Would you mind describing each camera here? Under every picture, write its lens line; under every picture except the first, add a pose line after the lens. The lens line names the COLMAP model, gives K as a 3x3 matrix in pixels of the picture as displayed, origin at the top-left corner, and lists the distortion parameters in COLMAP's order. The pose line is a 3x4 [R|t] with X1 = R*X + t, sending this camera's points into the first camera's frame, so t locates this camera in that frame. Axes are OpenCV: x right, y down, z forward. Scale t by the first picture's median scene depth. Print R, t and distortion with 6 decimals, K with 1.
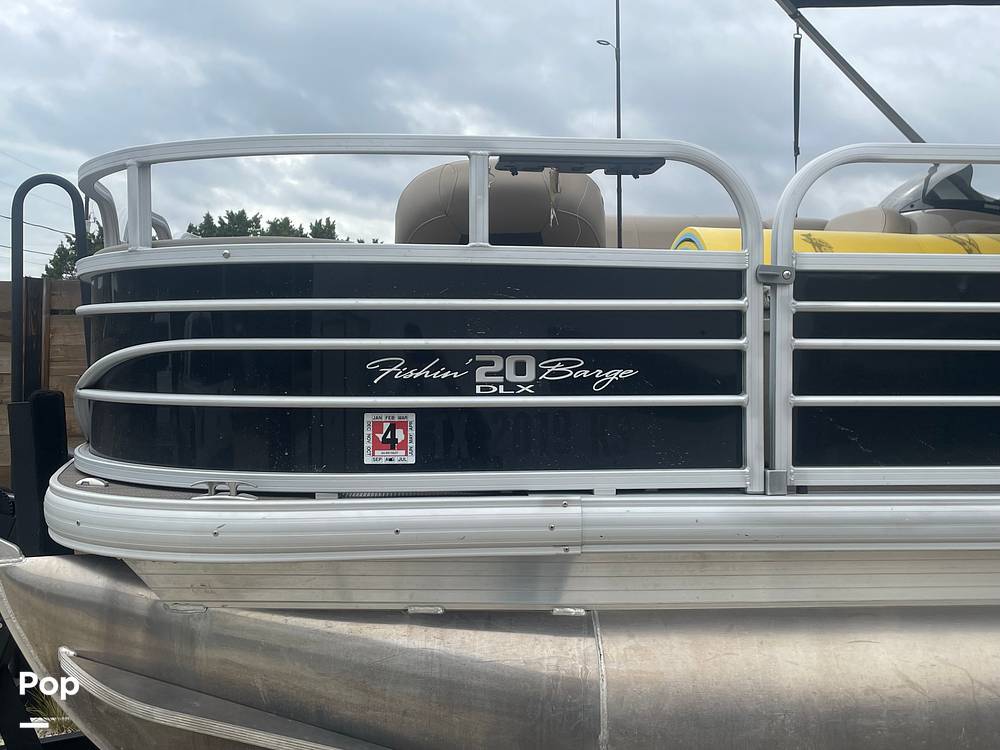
lens RADIAL K [[1210.1, 0, 499.8], [0, 1210.1, 376.9], [0, 0, 1]] dist [0.036845, 0.000000]
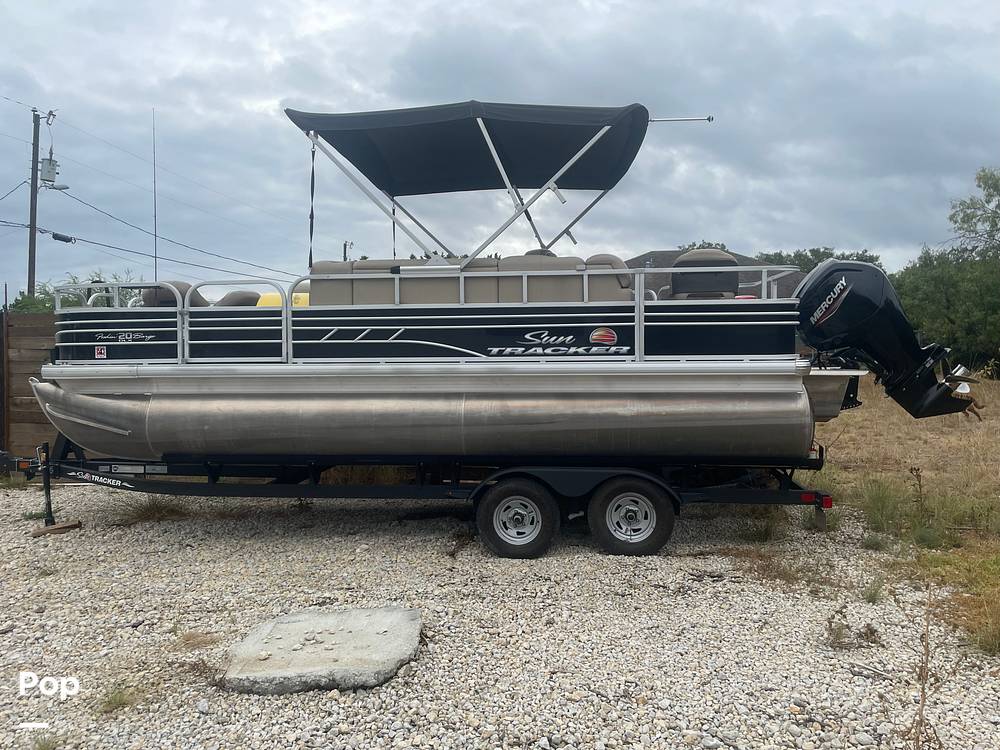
lens RADIAL K [[844.0, 0, 499.7], [0, 844.0, 374.1], [0, 0, 1]] dist [-0.005978, -0.001563]
pose [[0.984883, -0.007380, -0.173063, 1.836215], [0.012287, 0.999552, 0.027302, 0.064056], [0.172784, -0.029015, 0.984532, -1.731218]]
